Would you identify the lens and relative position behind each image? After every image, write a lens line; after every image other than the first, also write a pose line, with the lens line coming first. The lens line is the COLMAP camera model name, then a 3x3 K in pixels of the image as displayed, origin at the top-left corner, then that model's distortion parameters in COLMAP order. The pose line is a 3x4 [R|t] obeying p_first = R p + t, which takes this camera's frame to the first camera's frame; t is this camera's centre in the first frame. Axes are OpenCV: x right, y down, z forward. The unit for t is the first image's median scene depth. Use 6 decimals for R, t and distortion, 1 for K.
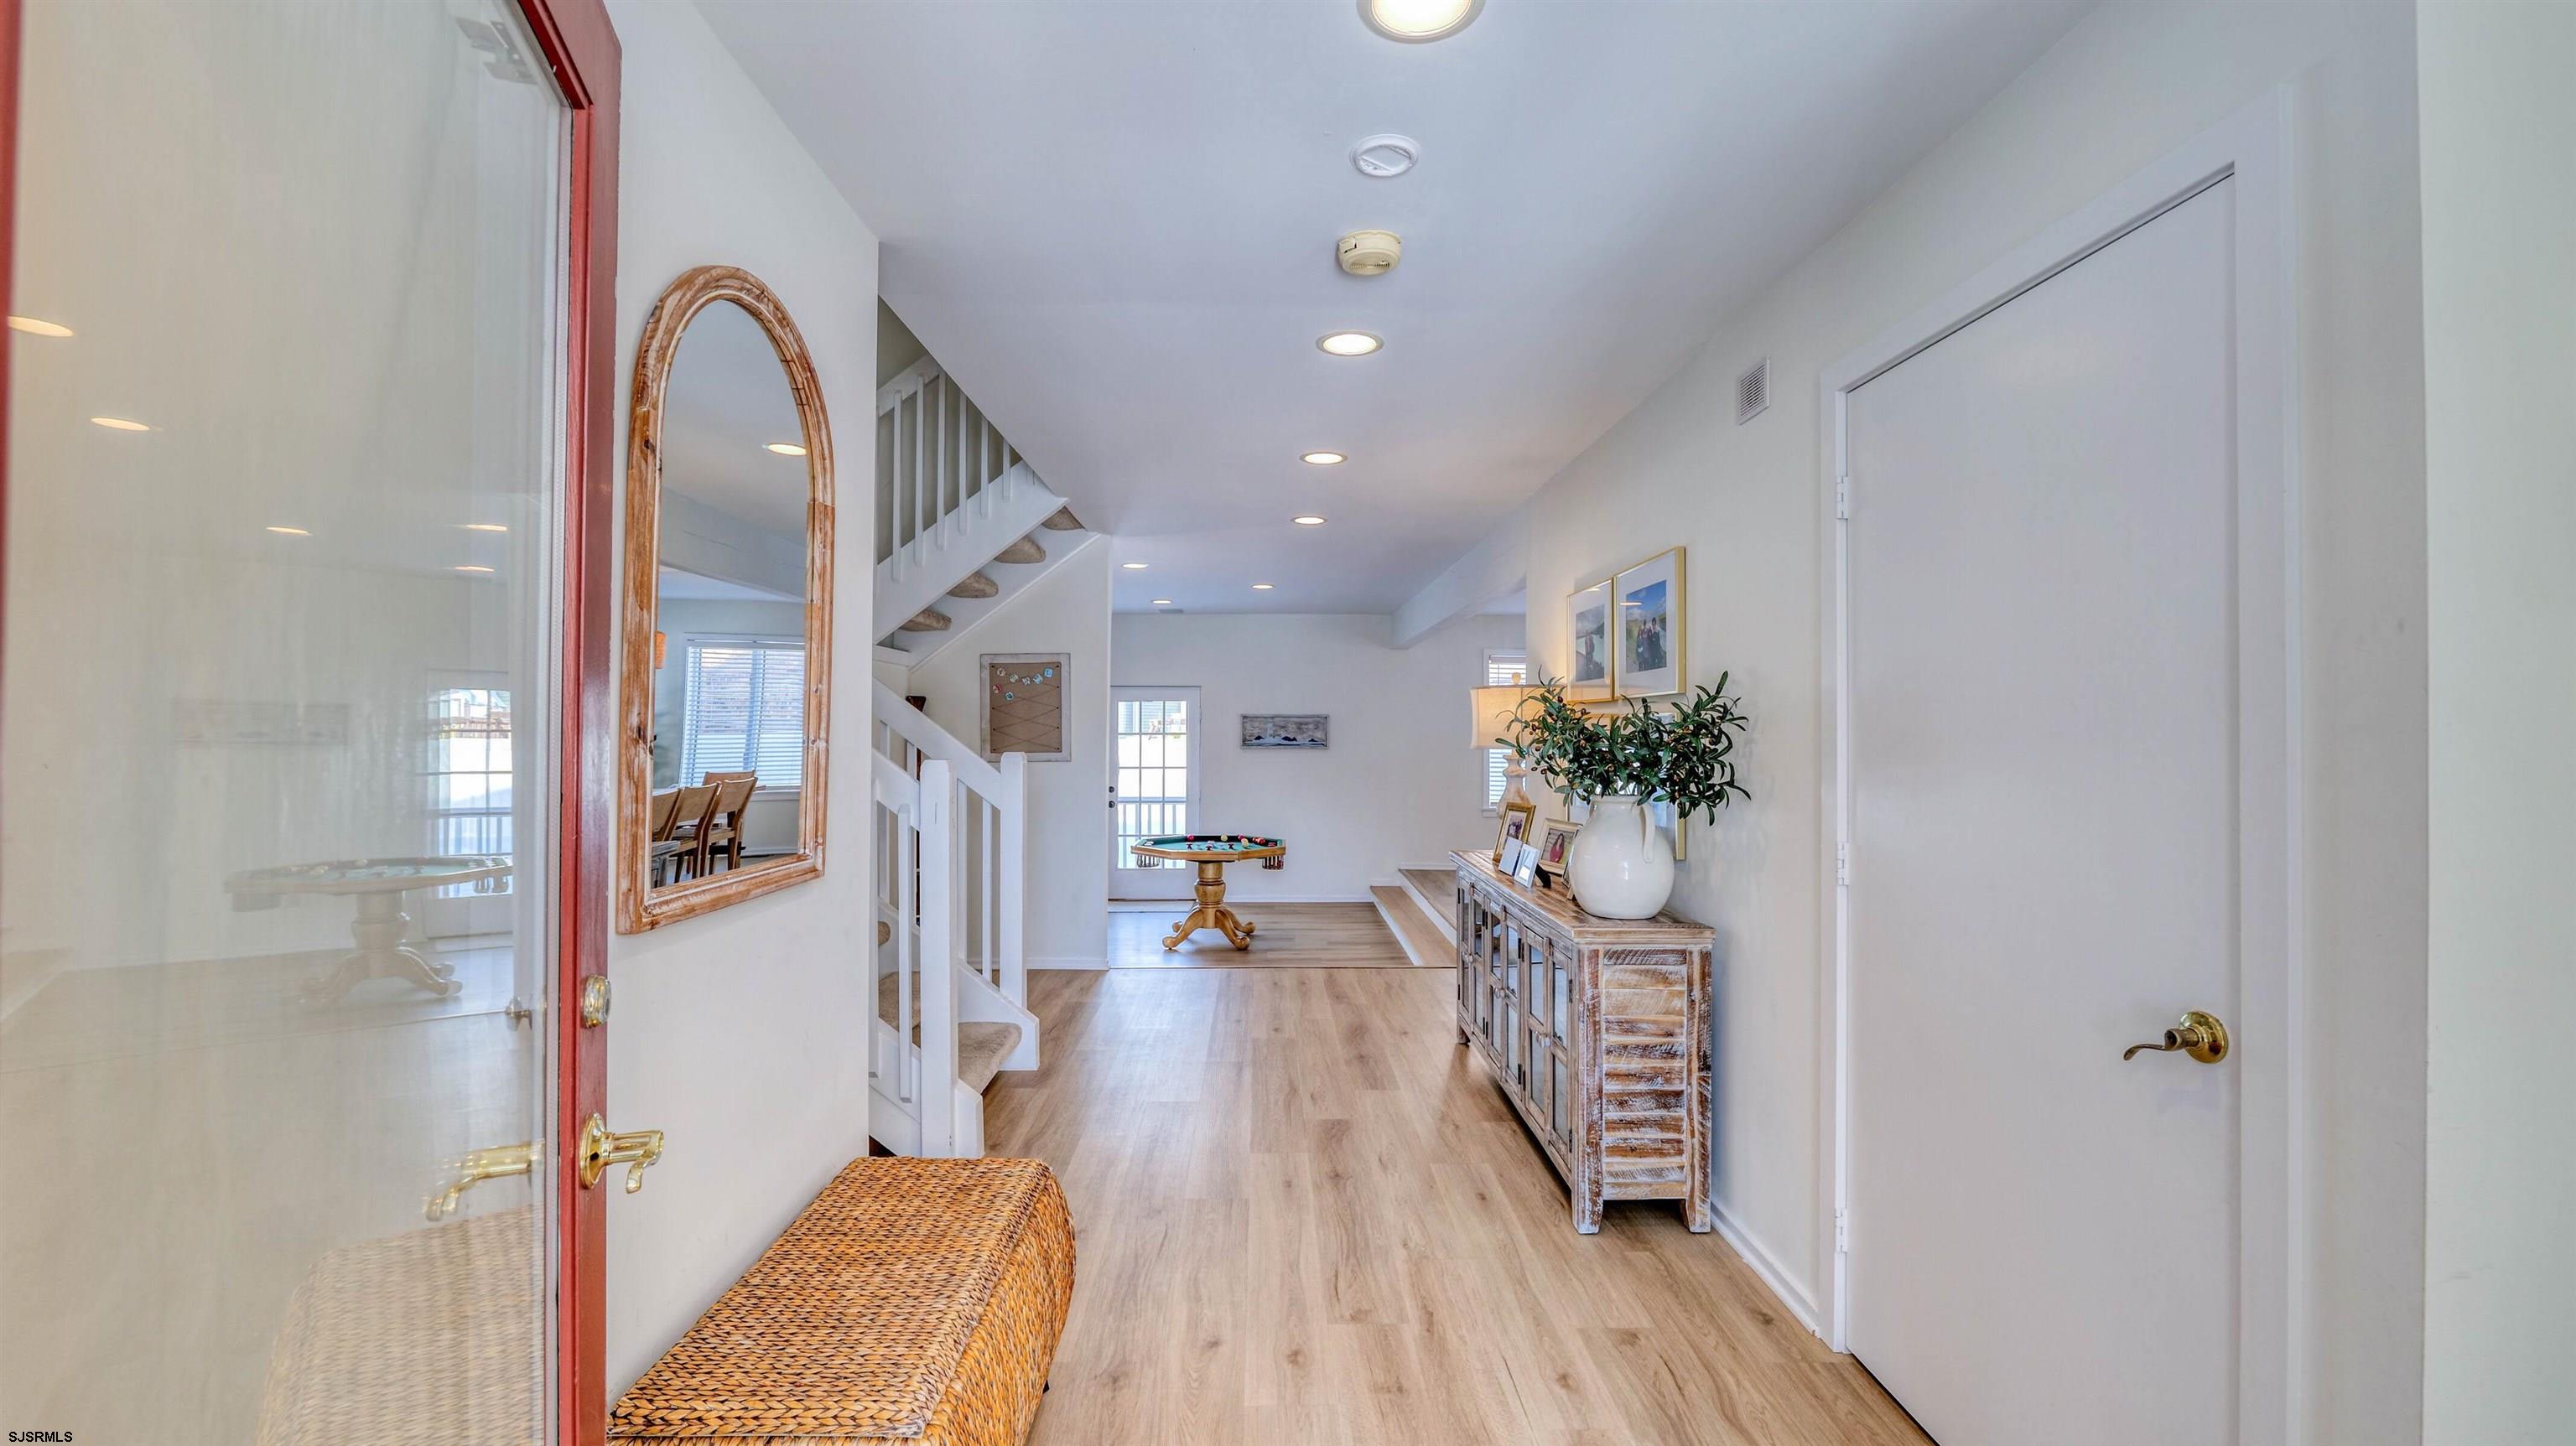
lens RADIAL K [[1044.0, 0, 1269.1], [0, 1044.0, 720.0], [0, 0, 1]] dist [-0.015900, 0.002198]
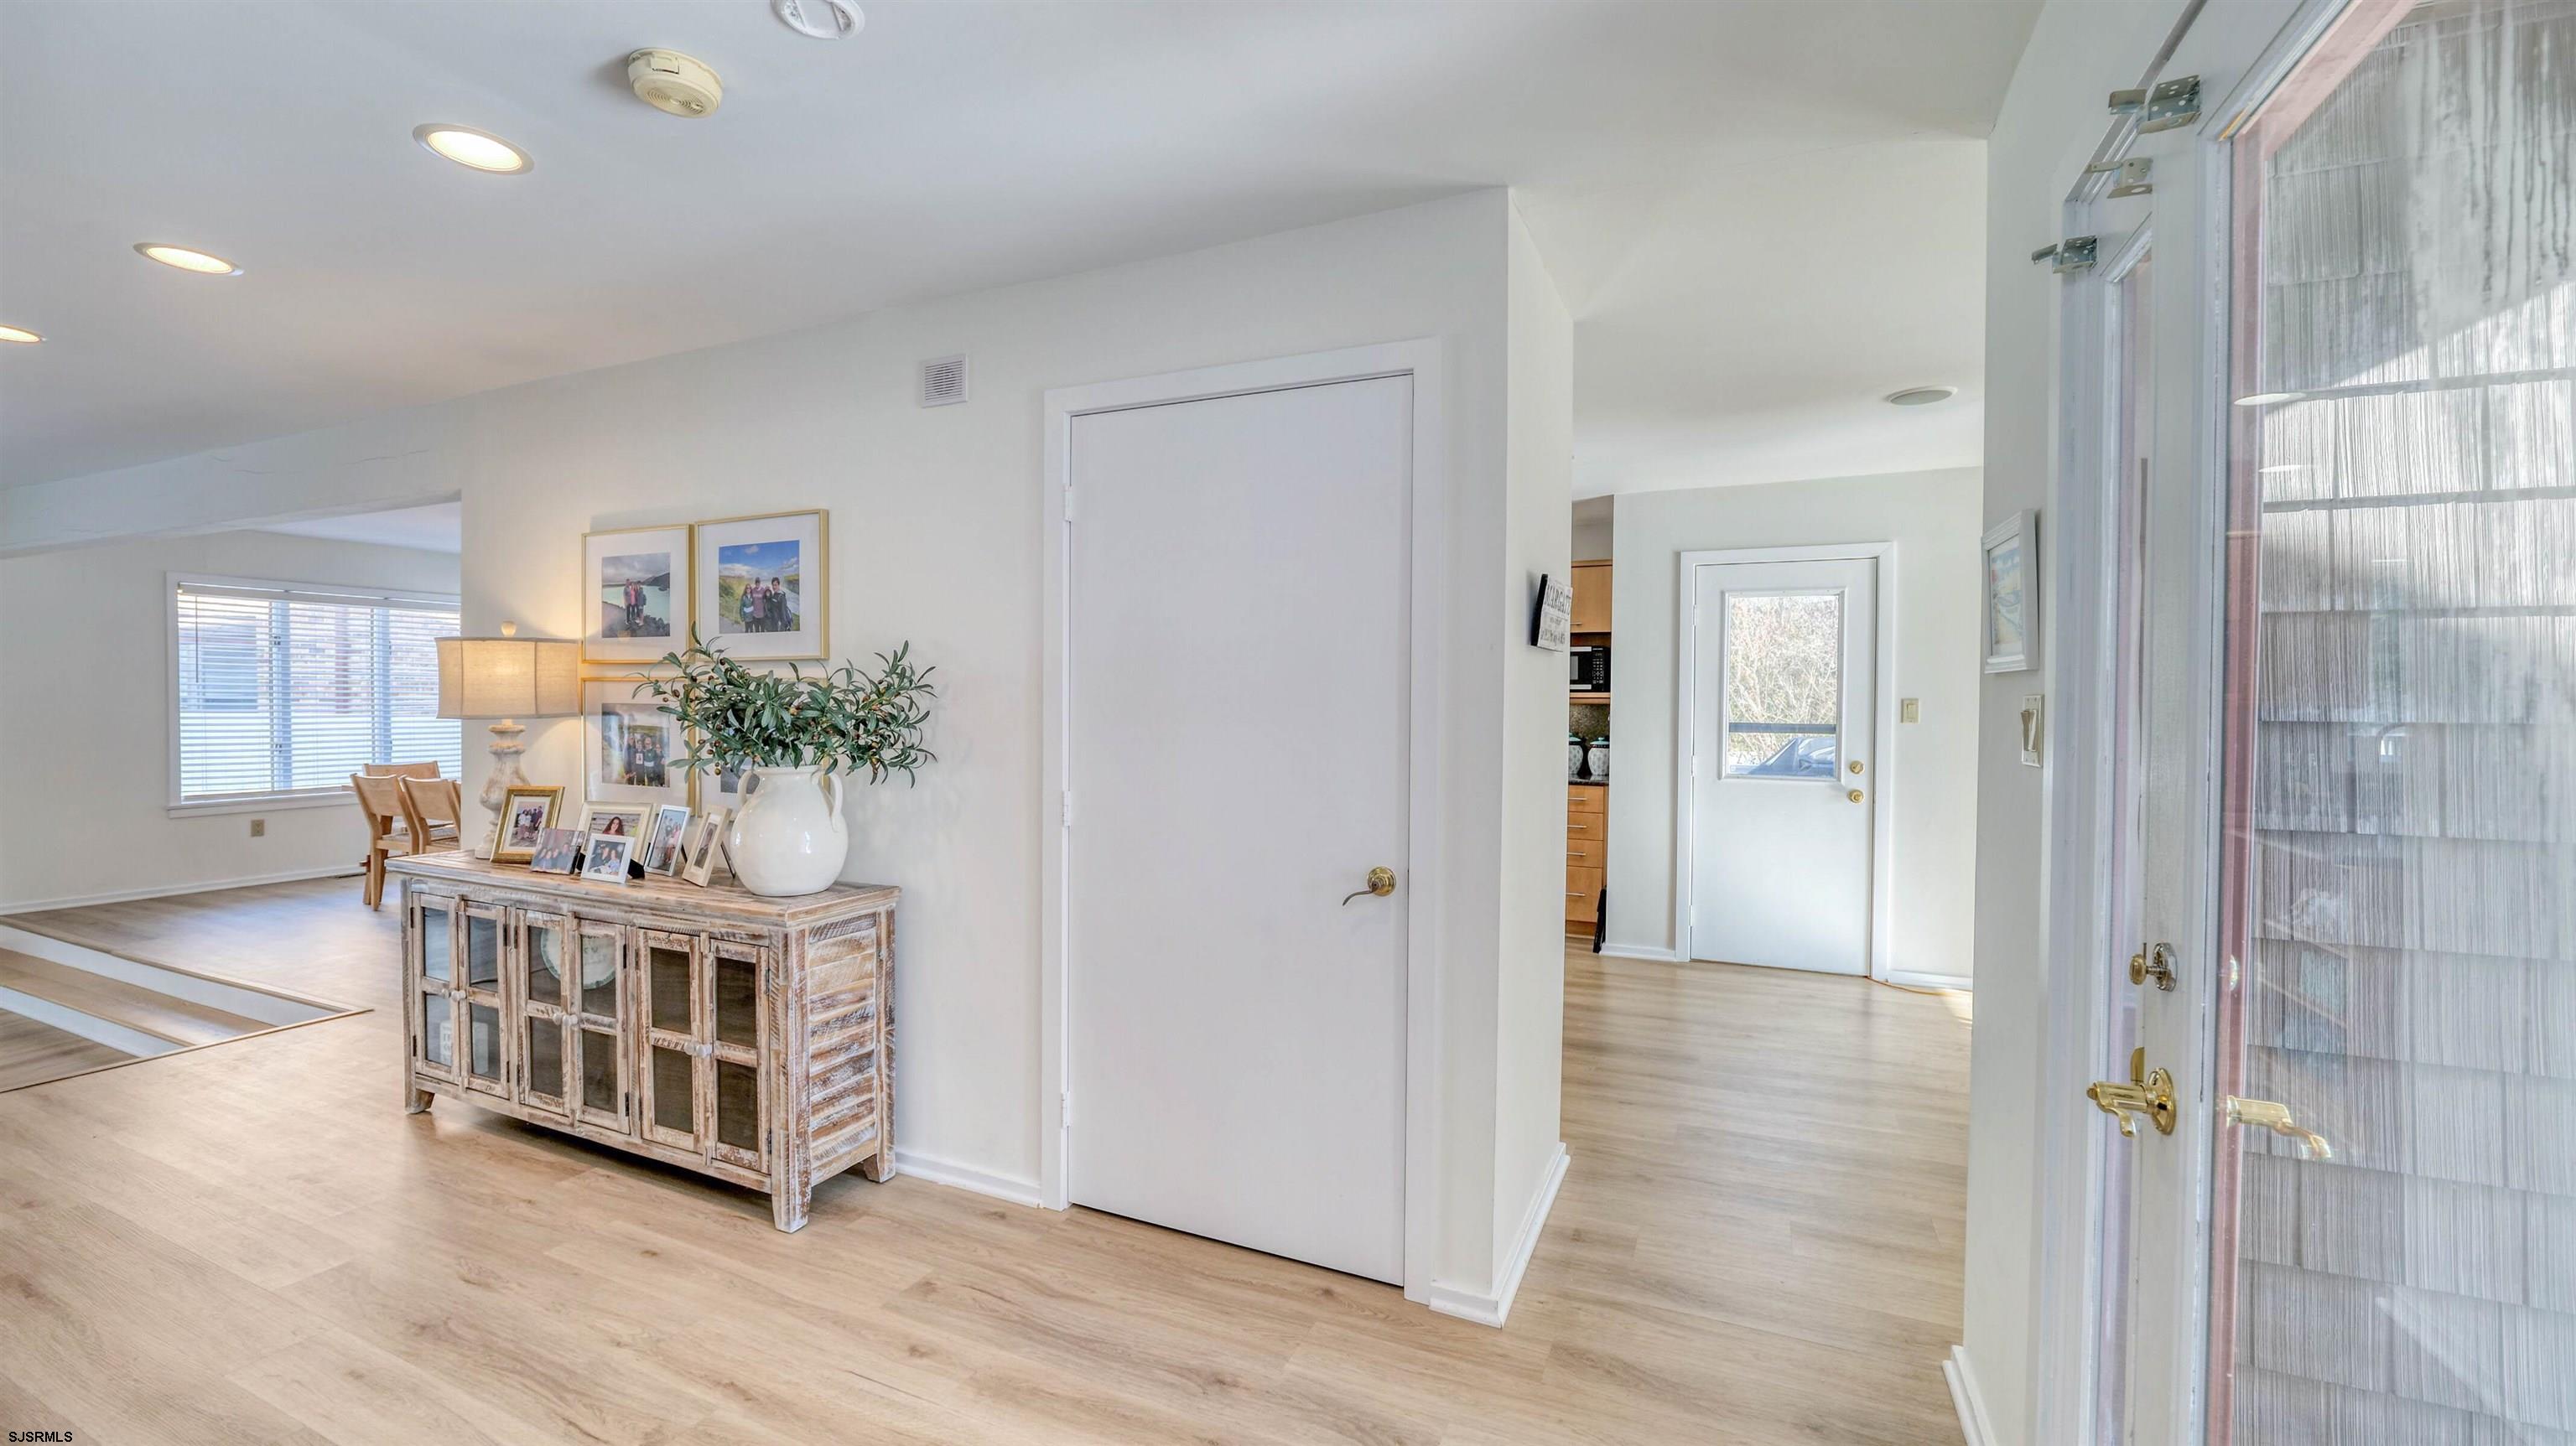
lens RADIAL K [[1044.0, 0, 1279.2], [0, 1044.0, 720.9], [0, 0, 1]] dist [-0.015900, 0.002198]
pose [[0.424509, -0.020395, 0.905194, -0.351623], [-0.012825, 0.999511, 0.028535, -0.000886], [-0.905333, -0.023722, 0.424040, 0.213417]]
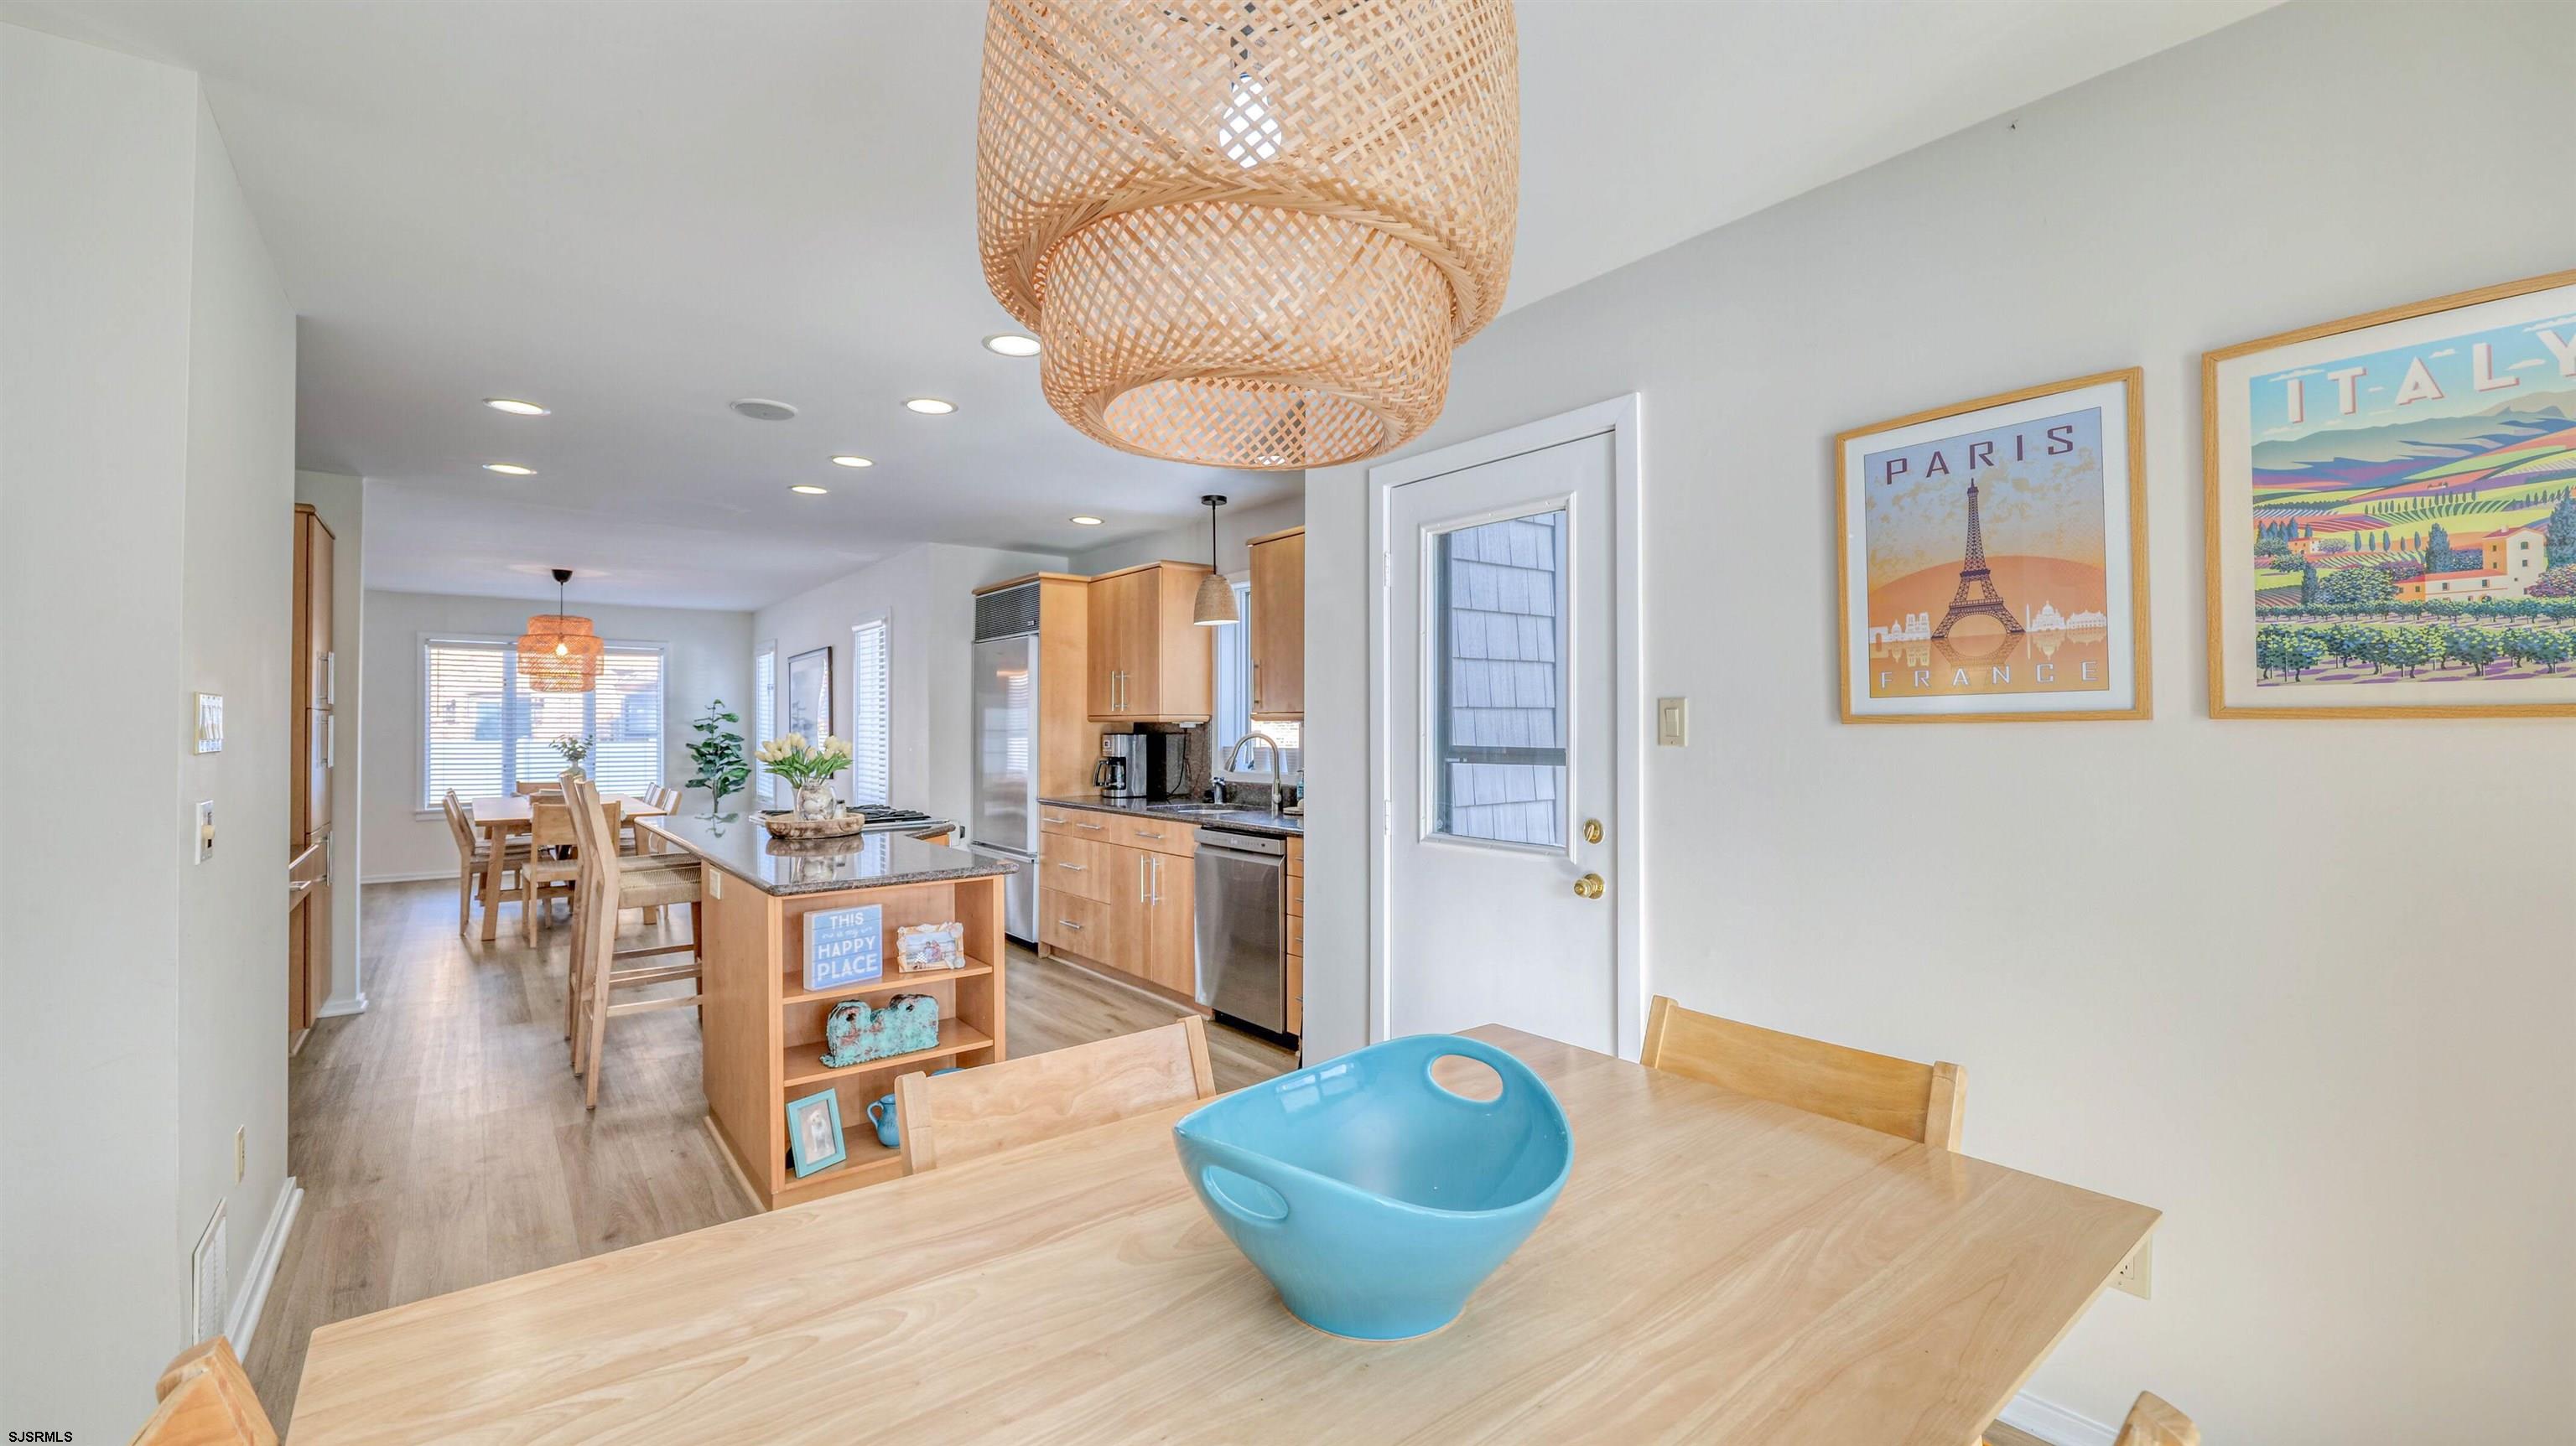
lens RADIAL K [[1044.0, 0, 1274.7], [0, 1044.0, 717.2], [0, 0, 1]] dist [-0.015900, 0.002198]
pose [[0.798443, 0.000158, 0.602070, 0.927681], [0.000035, 1.000000, -0.000309, 0.015239], [-0.602070, 0.000268, 0.798443, -0.524806]]
